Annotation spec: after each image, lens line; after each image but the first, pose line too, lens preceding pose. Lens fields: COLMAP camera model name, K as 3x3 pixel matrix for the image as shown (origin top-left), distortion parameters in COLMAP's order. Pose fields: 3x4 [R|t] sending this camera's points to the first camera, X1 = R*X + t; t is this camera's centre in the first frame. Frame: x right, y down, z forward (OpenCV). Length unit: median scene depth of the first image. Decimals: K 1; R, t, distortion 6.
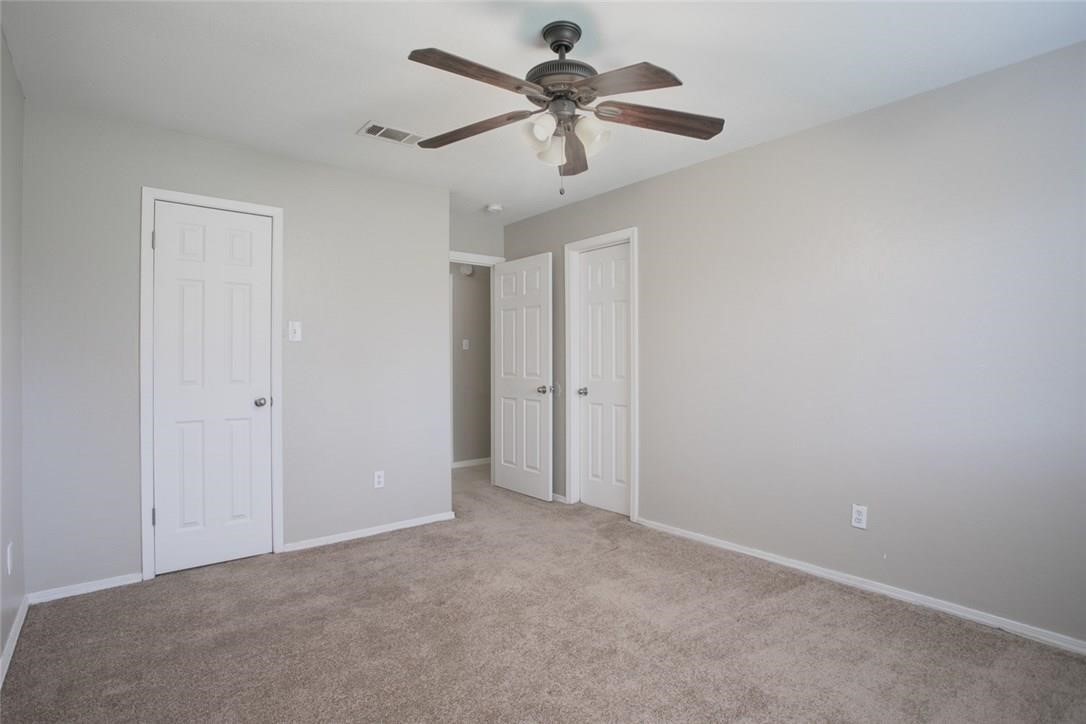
lens RADIAL K [[527.6, 0, 535.7], [0, 527.6, 368.7], [0, 0, 1]] dist [-0.078322, 0.039965]
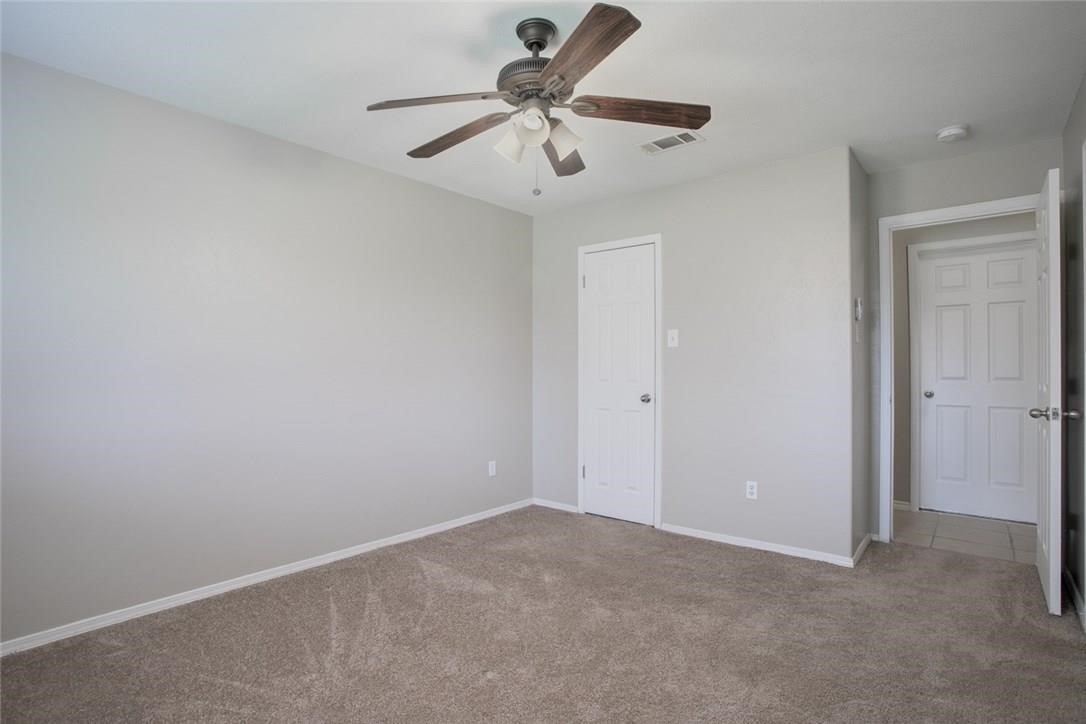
lens RADIAL K [[527.6, 0, 535.7], [0, 527.6, 368.7], [0, 0, 1]] dist [-0.078322, 0.039965]
pose [[0.224328, 0.007823, -0.974482, 0.588849], [-0.013490, 0.999897, 0.004922, -0.007472], [0.974420, 0.012042, 0.224410, 0.458270]]
